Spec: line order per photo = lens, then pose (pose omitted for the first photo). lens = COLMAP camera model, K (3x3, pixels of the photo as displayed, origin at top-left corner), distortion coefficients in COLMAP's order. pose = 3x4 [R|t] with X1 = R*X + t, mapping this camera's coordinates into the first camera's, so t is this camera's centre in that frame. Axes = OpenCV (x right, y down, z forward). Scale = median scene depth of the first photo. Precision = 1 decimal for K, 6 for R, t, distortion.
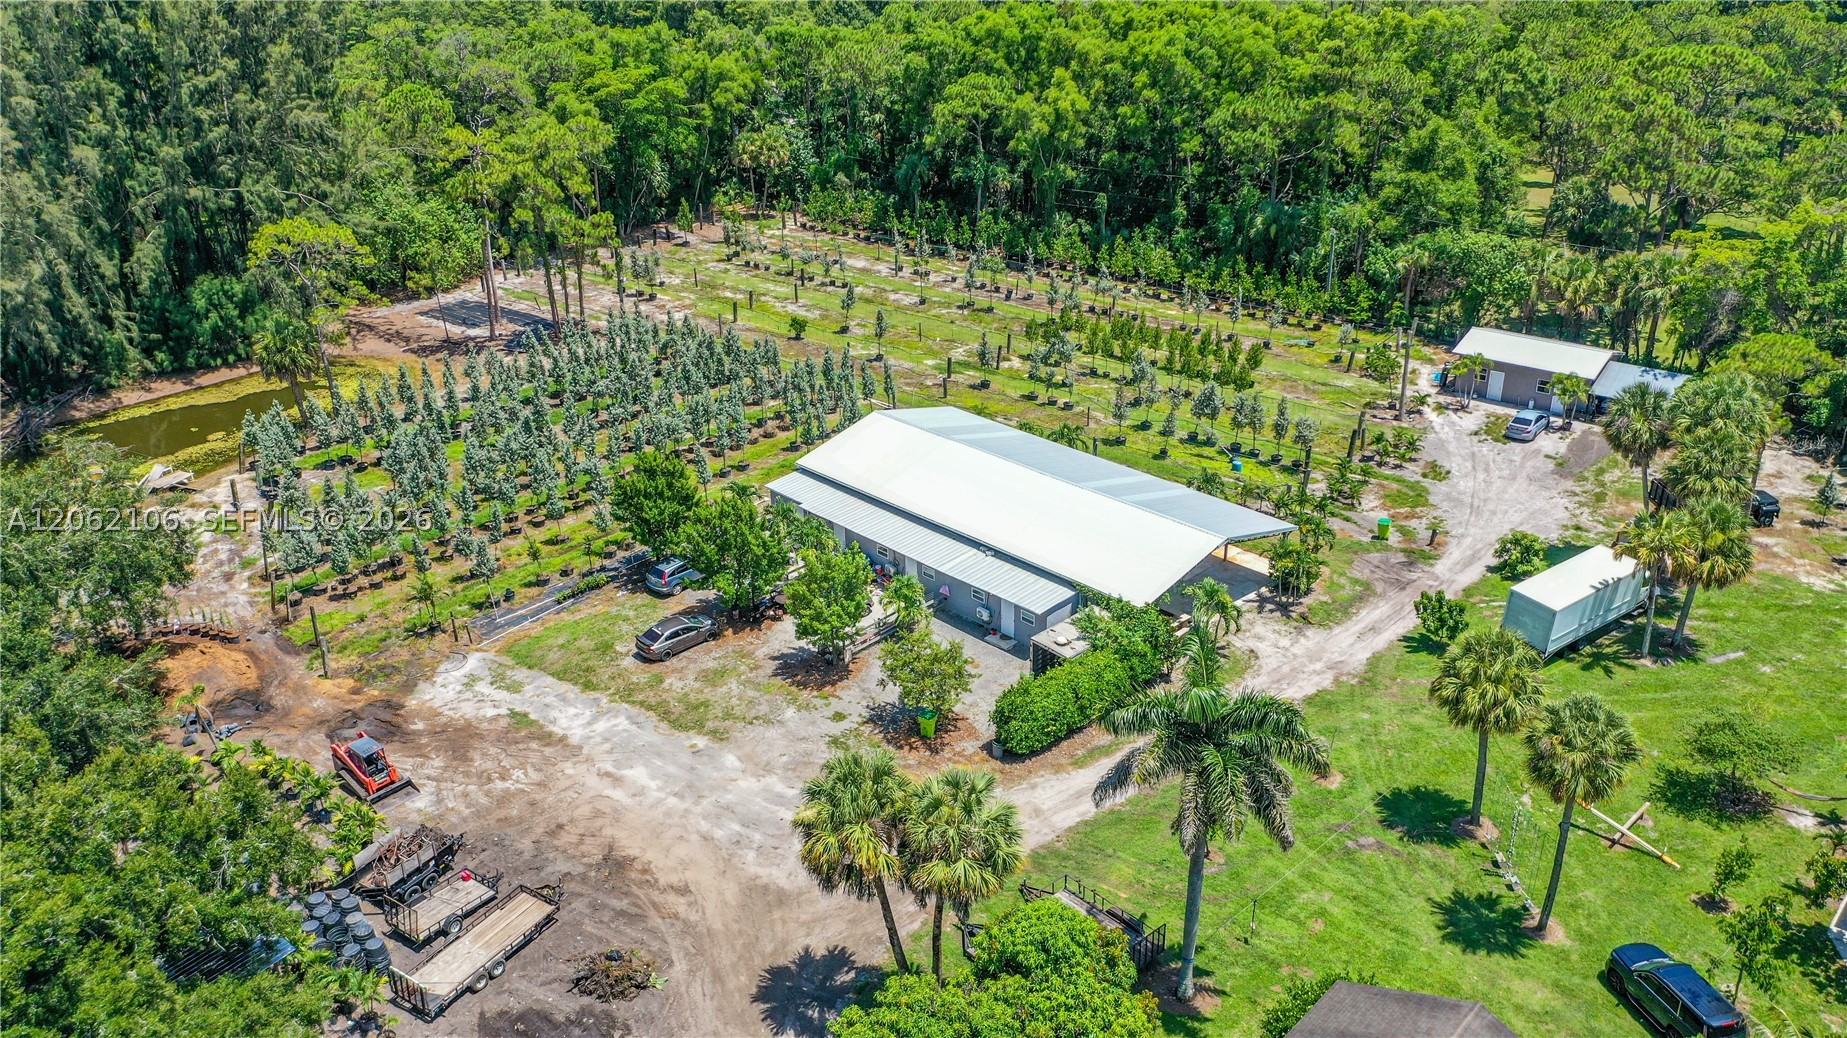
lens RADIAL K [[1402.2, 0, 932.6], [0, 1402.2, 512.7], [0, 0, 1]] dist [-0.005409, 0.001546]
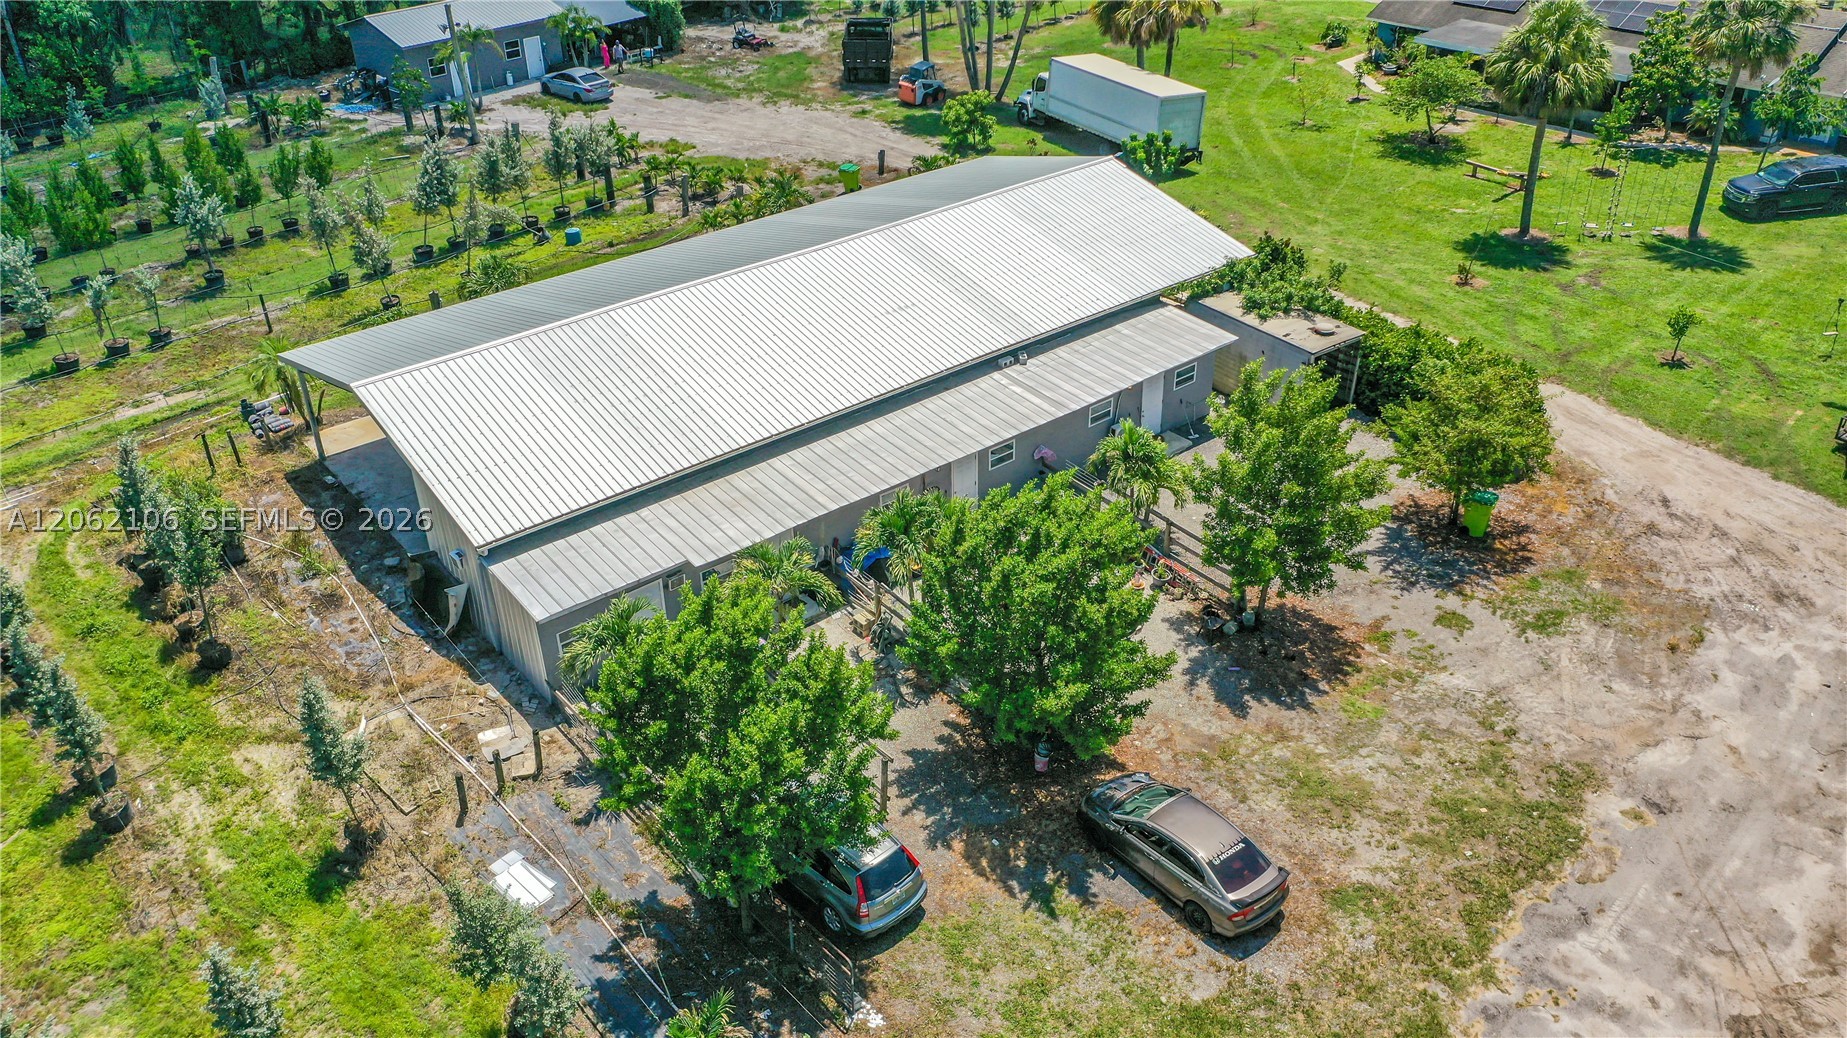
lens RADIAL K [[1452.5, 0, 923.5], [0, 1452.5, 519.0], [0, 0, 1]] dist [-0.007569, -0.000970]
pose [[0.104759, -0.516799, 0.849673, -0.318014], [0.440254, 0.790195, 0.426342, -0.119644], [-0.891741, 0.329409, 0.310303, 0.613763]]
